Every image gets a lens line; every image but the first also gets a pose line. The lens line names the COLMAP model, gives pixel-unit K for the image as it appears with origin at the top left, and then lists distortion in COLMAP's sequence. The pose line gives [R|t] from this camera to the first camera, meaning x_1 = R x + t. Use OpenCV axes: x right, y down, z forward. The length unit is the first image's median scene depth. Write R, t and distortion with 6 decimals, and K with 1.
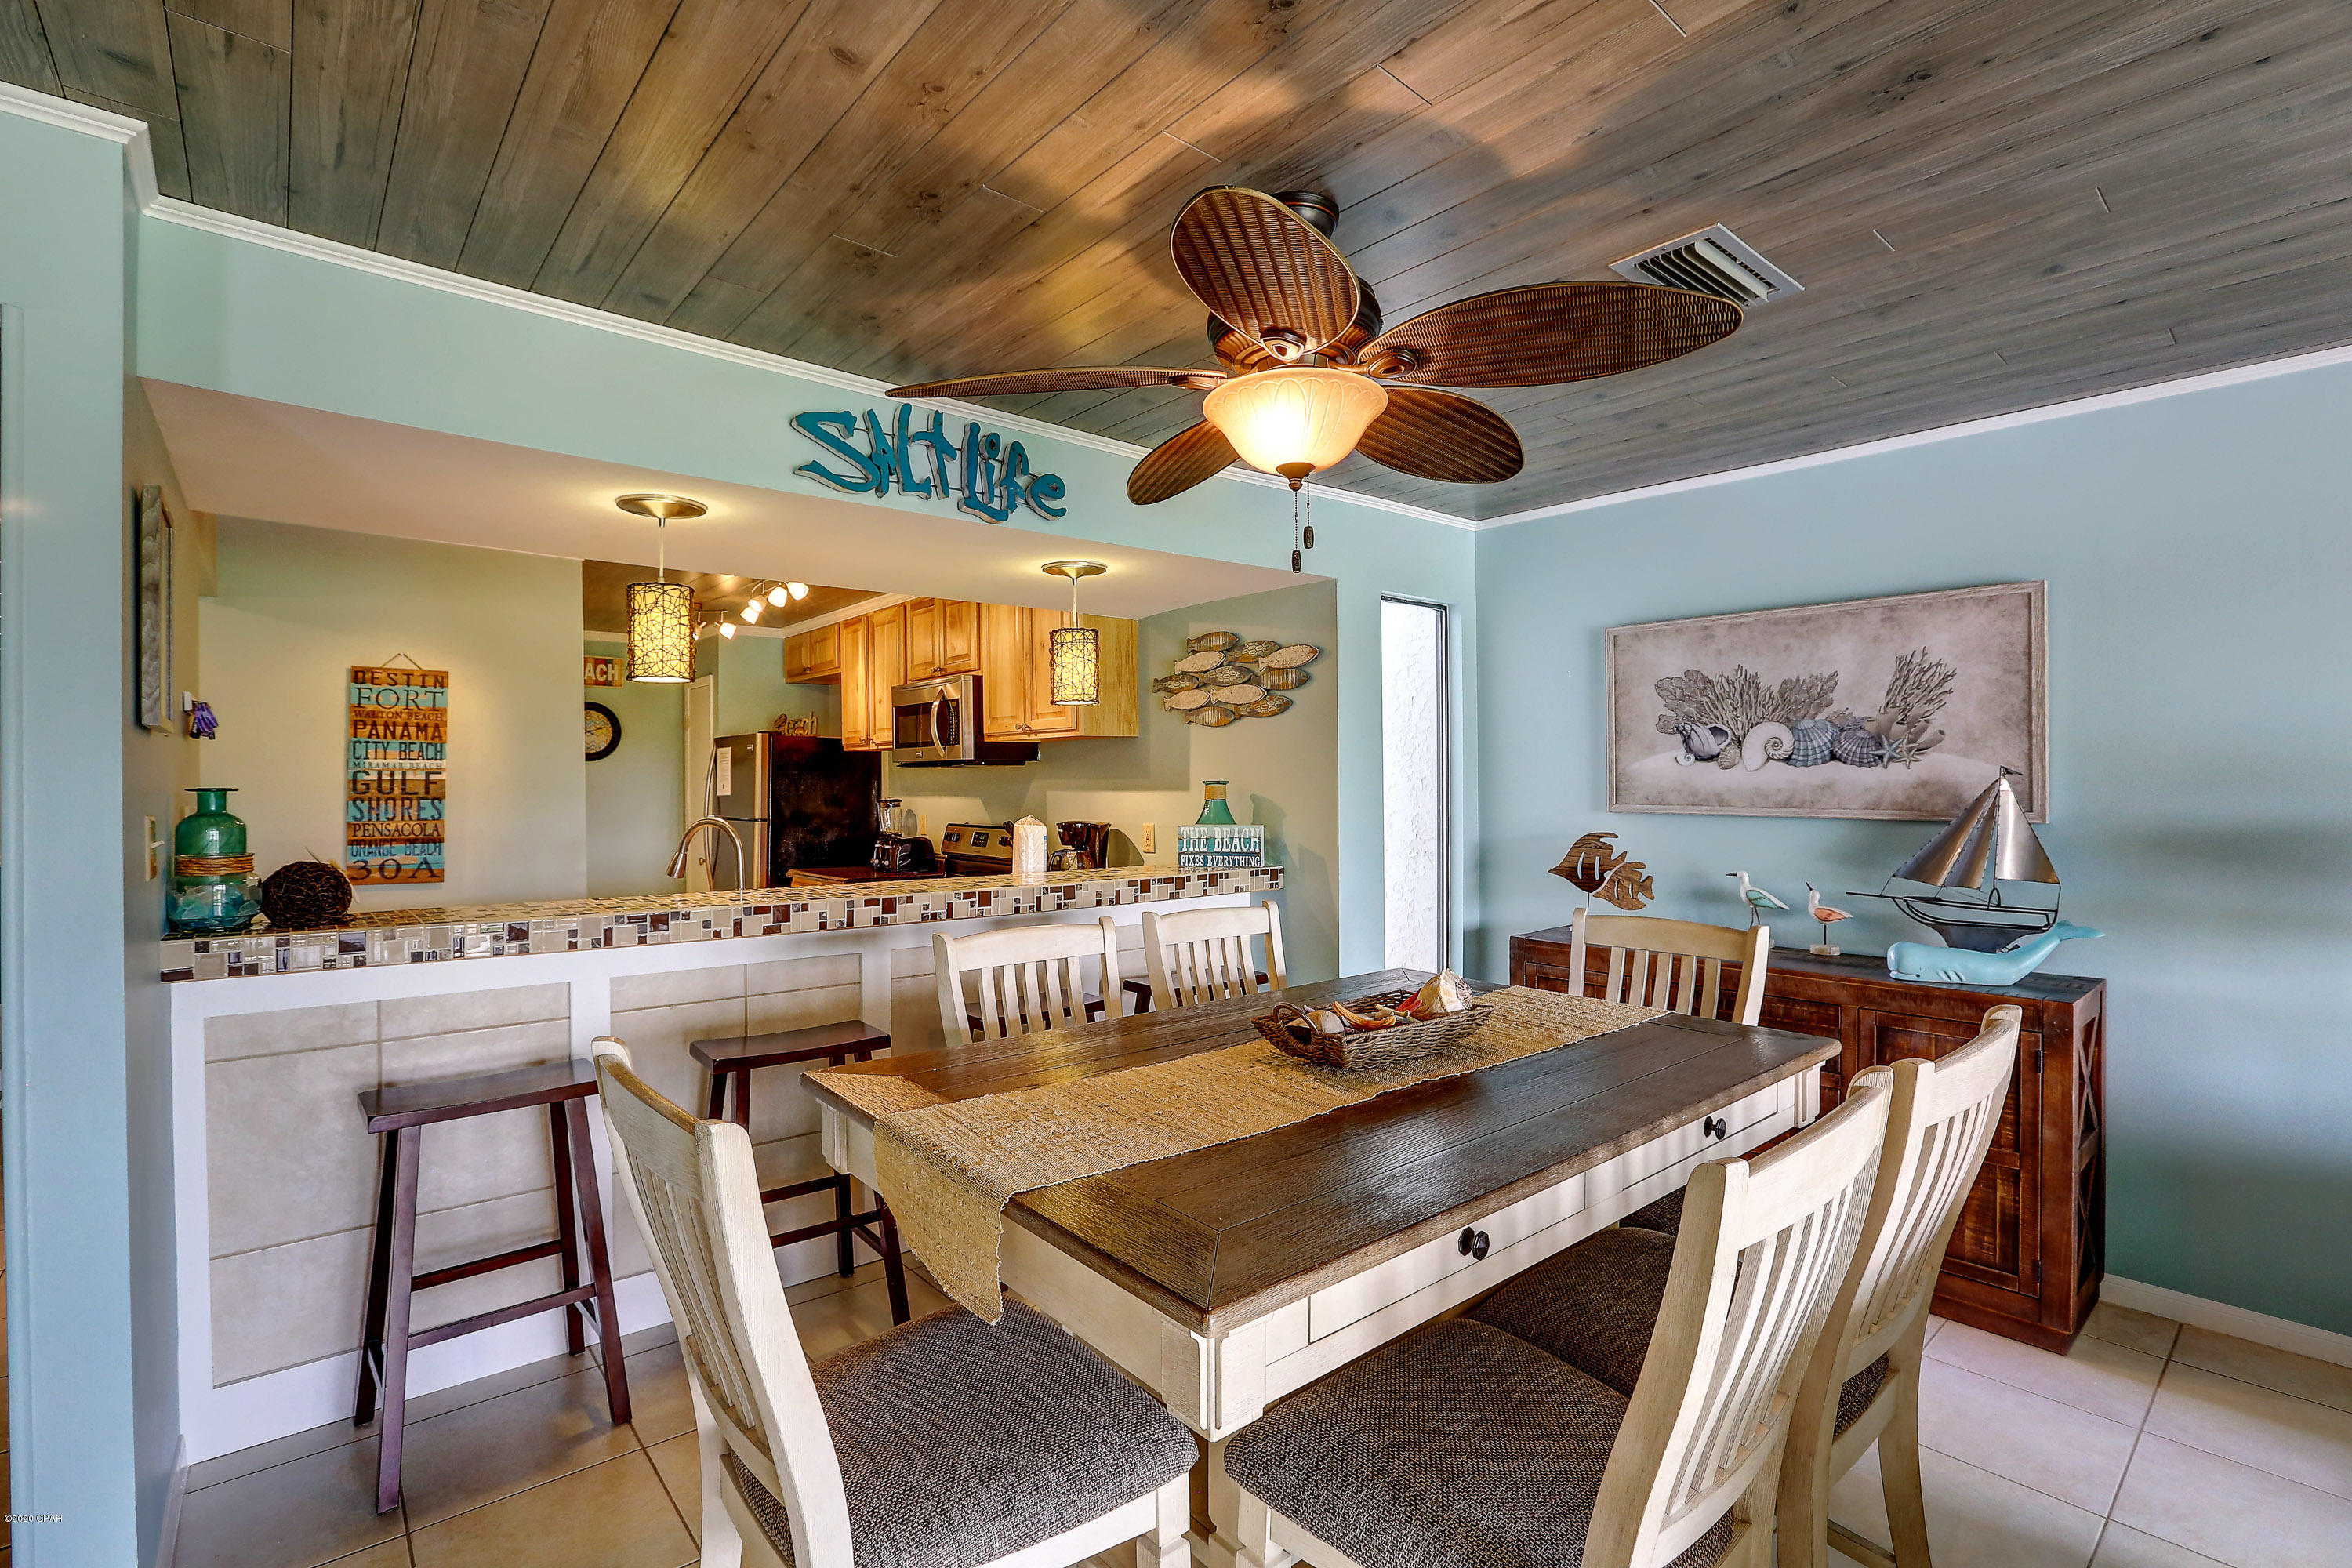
lens RADIAL K [[1074.6, 0, 1172.7], [0, 1074.6, 782.8], [0, 0, 1]] dist [-0.071257, 0.033195]
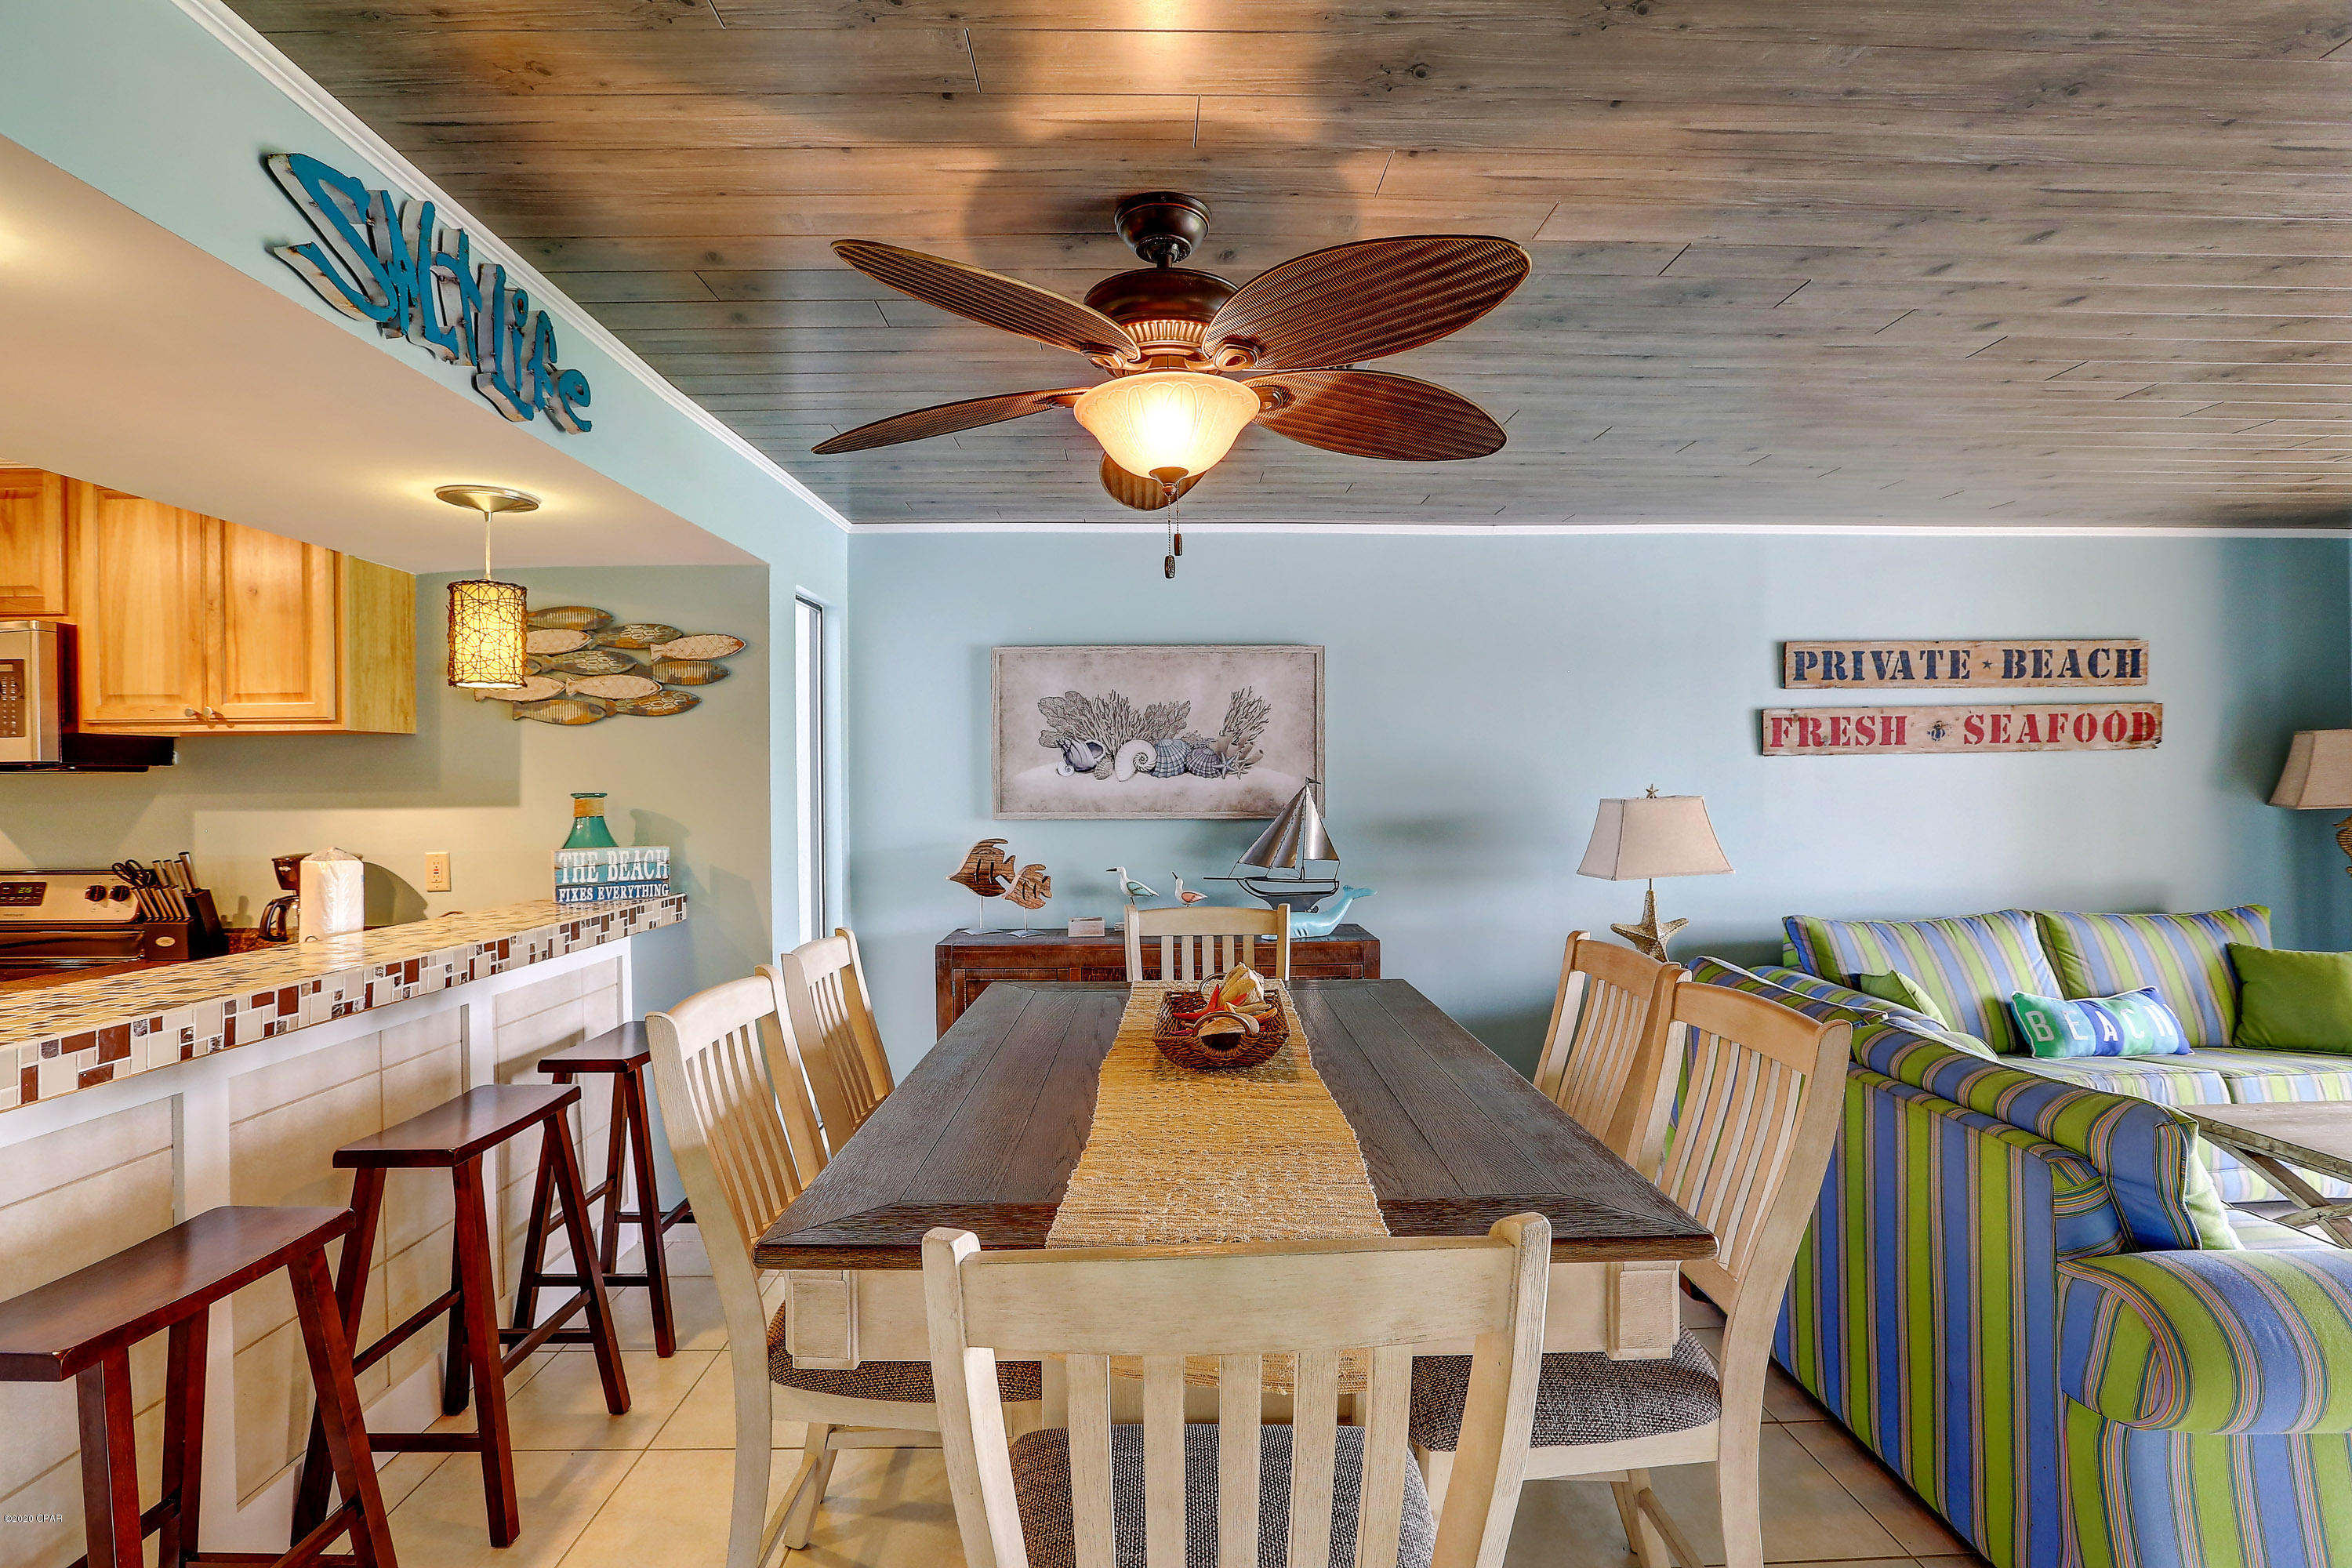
lens RADIAL K [[1069.5, 0, 1169.9], [0, 1069.5, 779.9], [0, 0, 1]] dist [-0.051096, 0.017086]
pose [[0.629348, 0.001928, 0.777121, -0.325341], [0.008765, 0.999916, -0.009580, -0.000369], [-0.777074, 0.012841, 0.629278, 0.189625]]
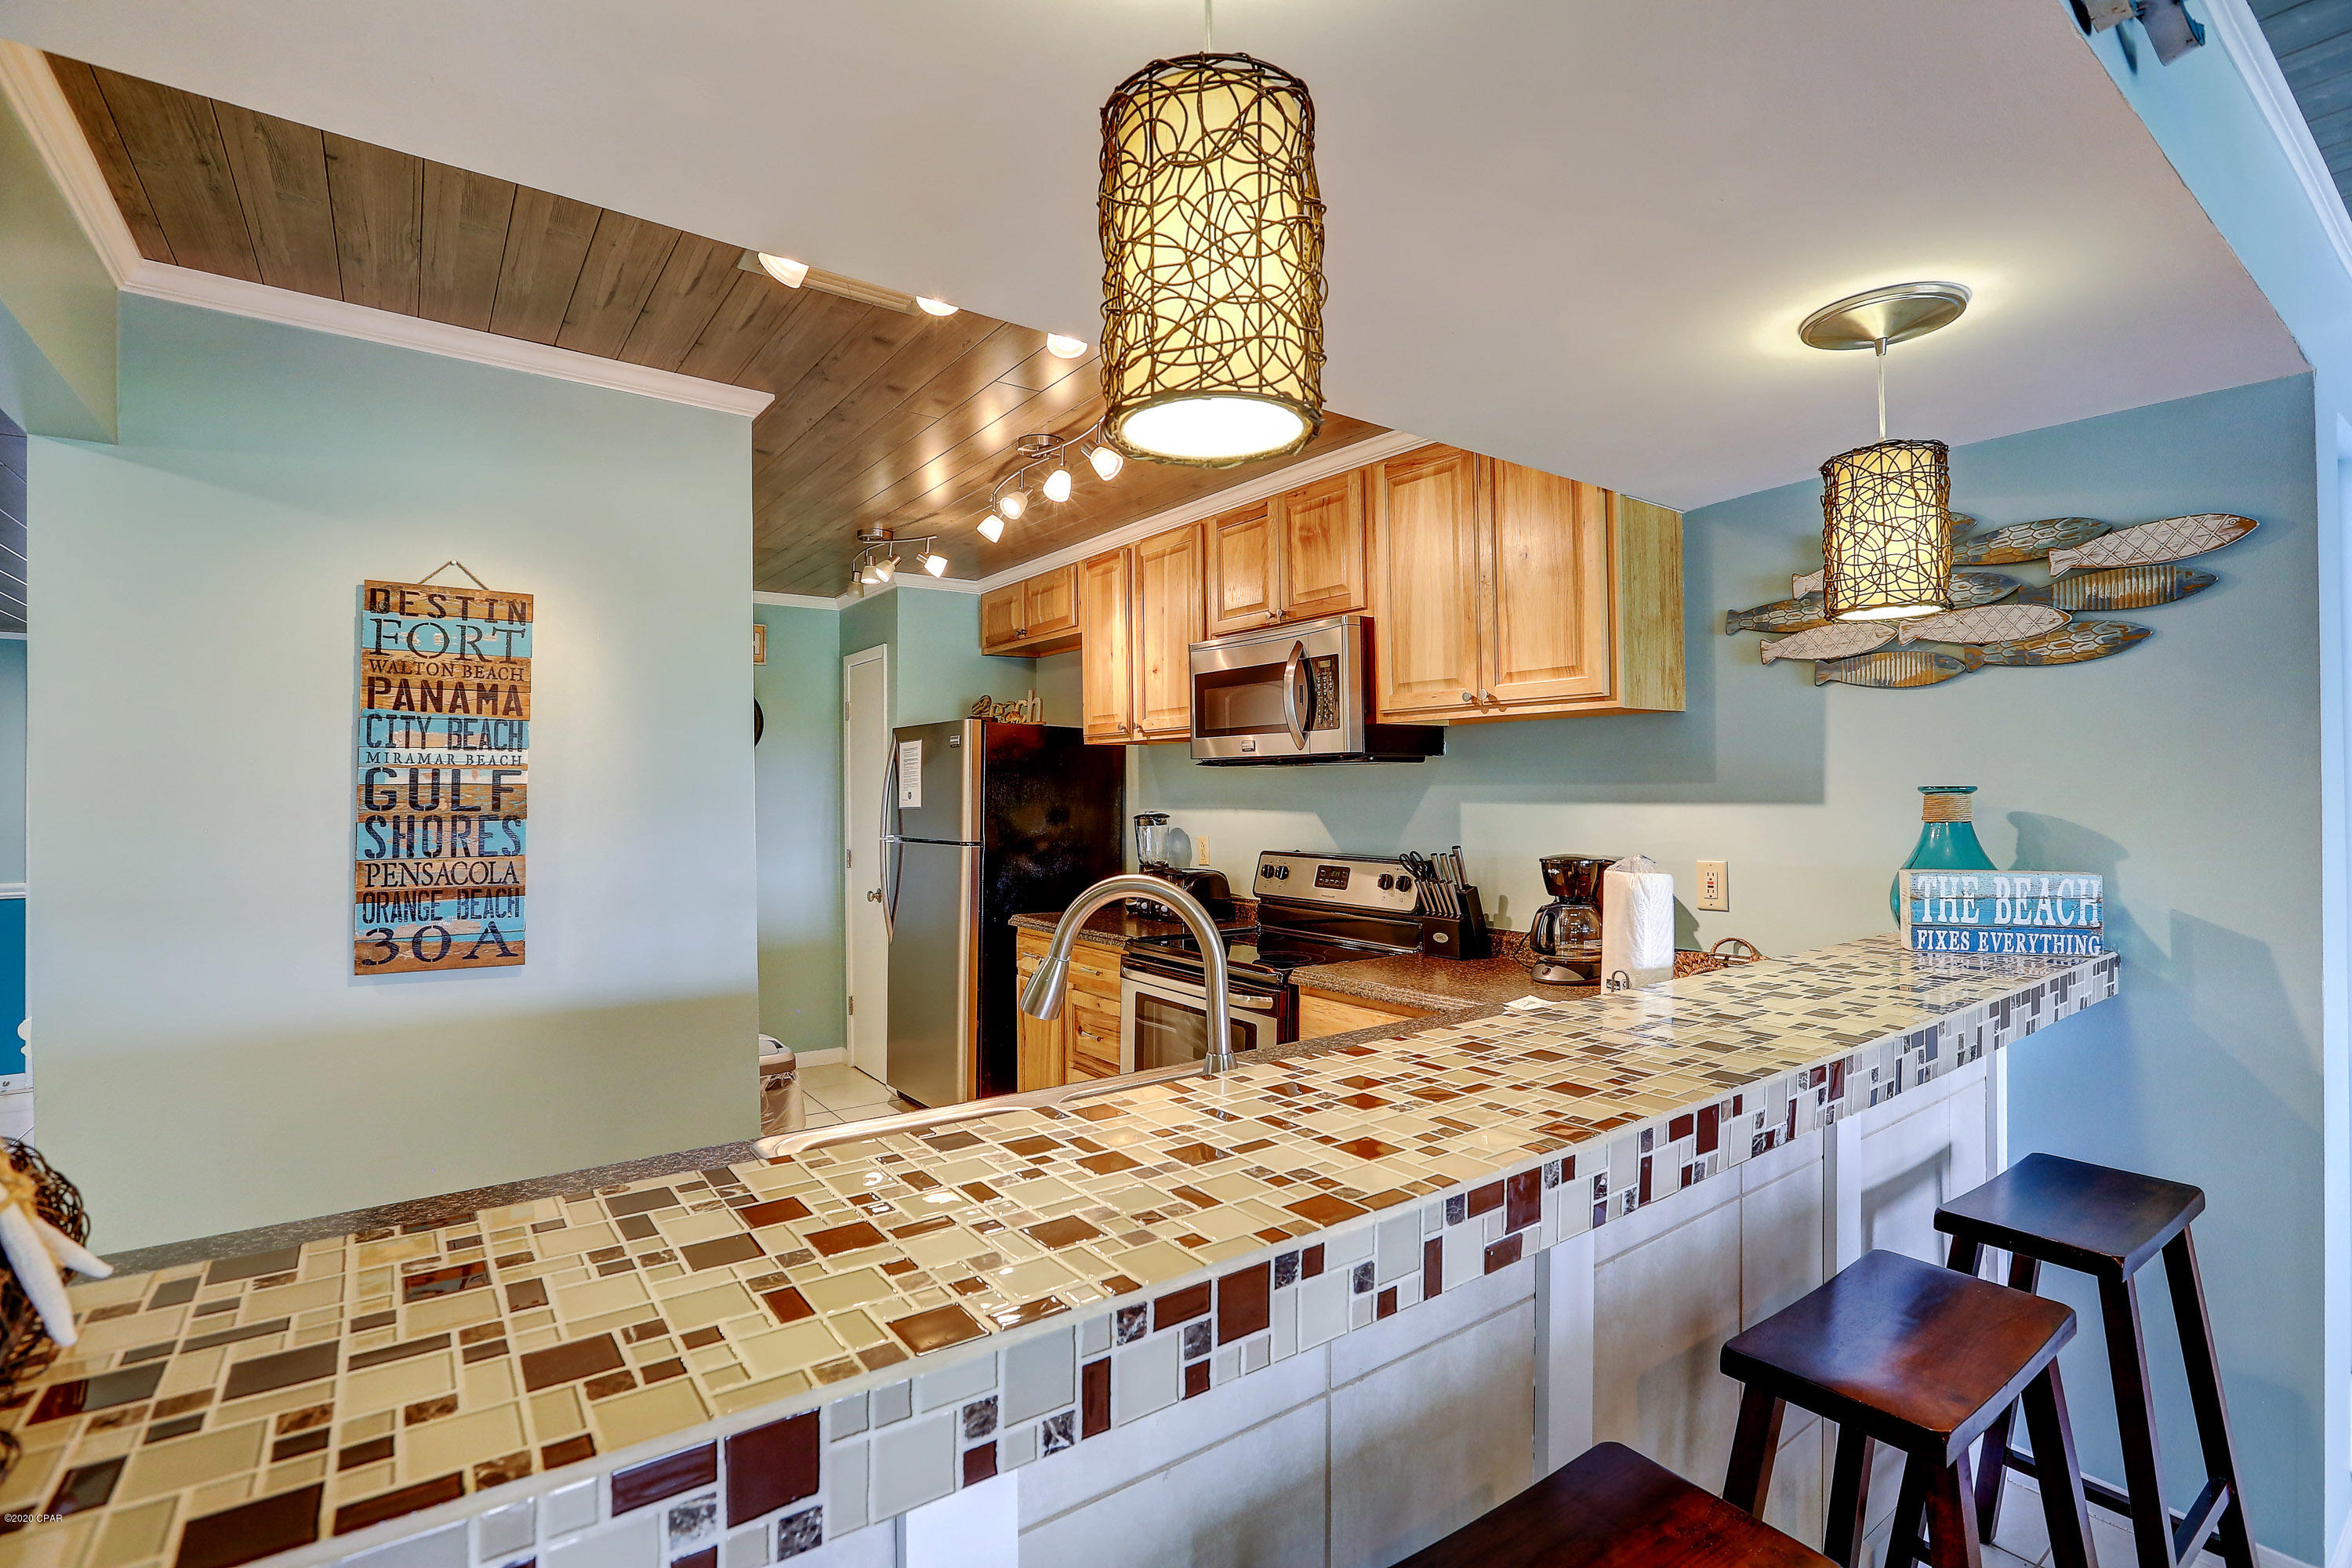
lens RADIAL K [[1074.6, 0, 1172.7], [0, 1074.6, 782.8], [0, 0, 1]] dist [-0.071257, 0.033195]
pose [[0.997386, -0.000593, -0.072261, -0.334765], [0.000132, 0.999980, -0.006389, -0.000313], [0.072263, 0.006363, 0.997365, 0.501634]]
